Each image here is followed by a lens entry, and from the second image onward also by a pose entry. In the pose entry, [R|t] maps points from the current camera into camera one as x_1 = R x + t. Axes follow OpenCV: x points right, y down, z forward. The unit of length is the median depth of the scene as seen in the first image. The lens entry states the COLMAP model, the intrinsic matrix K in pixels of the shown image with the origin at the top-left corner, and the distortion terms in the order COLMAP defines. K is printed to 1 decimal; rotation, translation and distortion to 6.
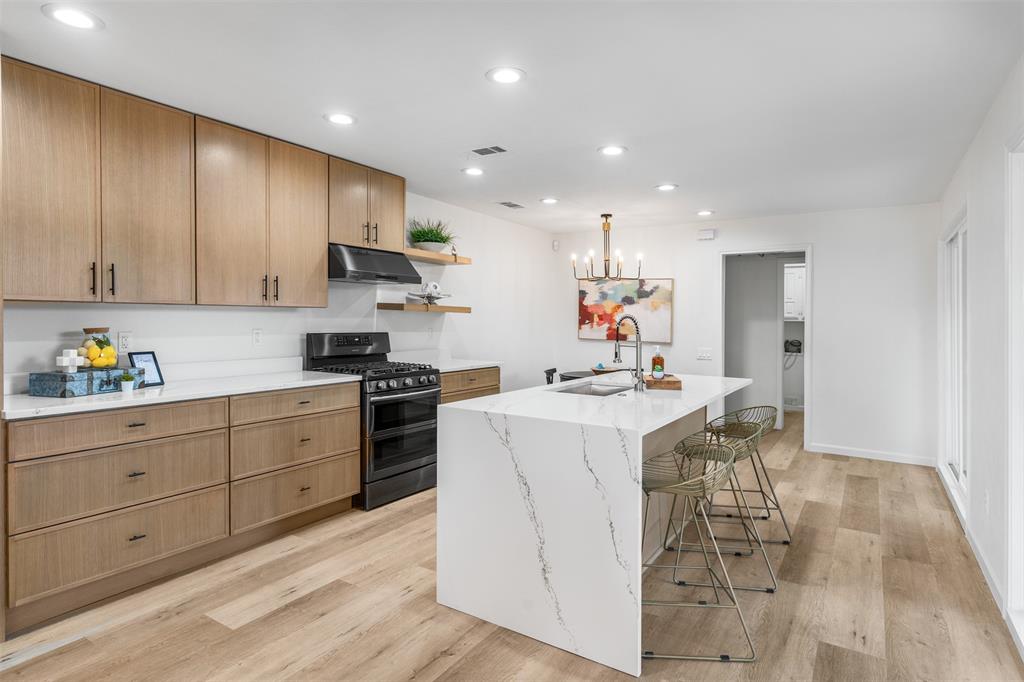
lens RADIAL K [[565.8, 0, 512.9], [0, 565.8, 318.7], [0, 0, 1]] dist [0.006818, 0.000743]
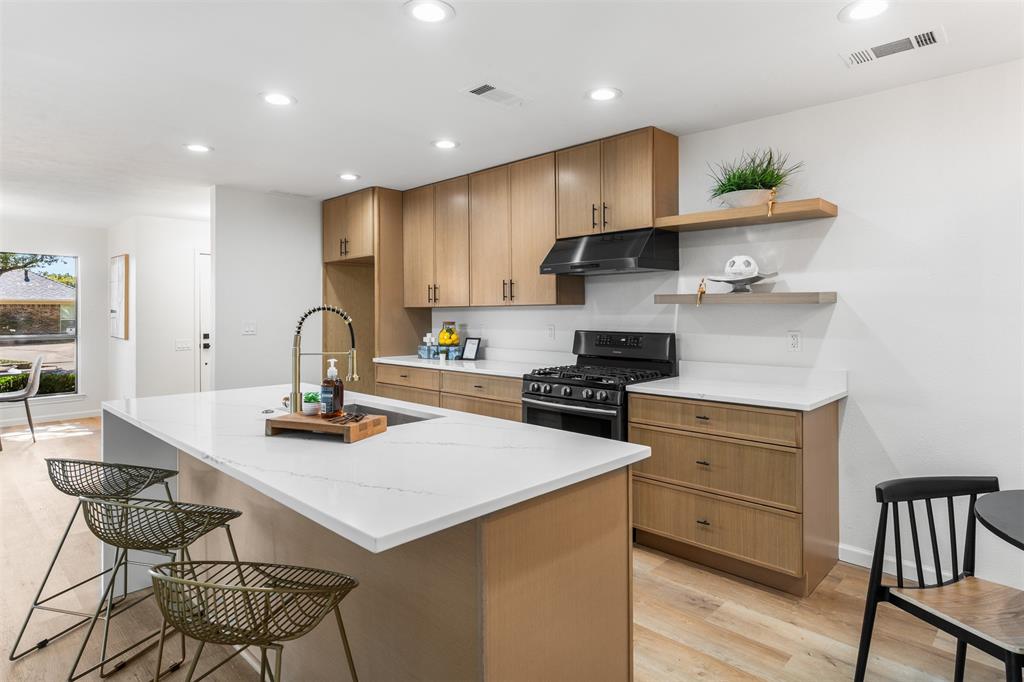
lens RADIAL K [[565.8, 0, 512.9], [0, 565.8, 318.7], [0, 0, 1]] dist [0.006818, 0.000743]
pose [[-0.204333, -0.012519, -0.978821, 0.547202], [-0.007617, 0.999908, -0.011199, 0.014692], [0.978872, 0.005167, -0.204410, 0.945817]]
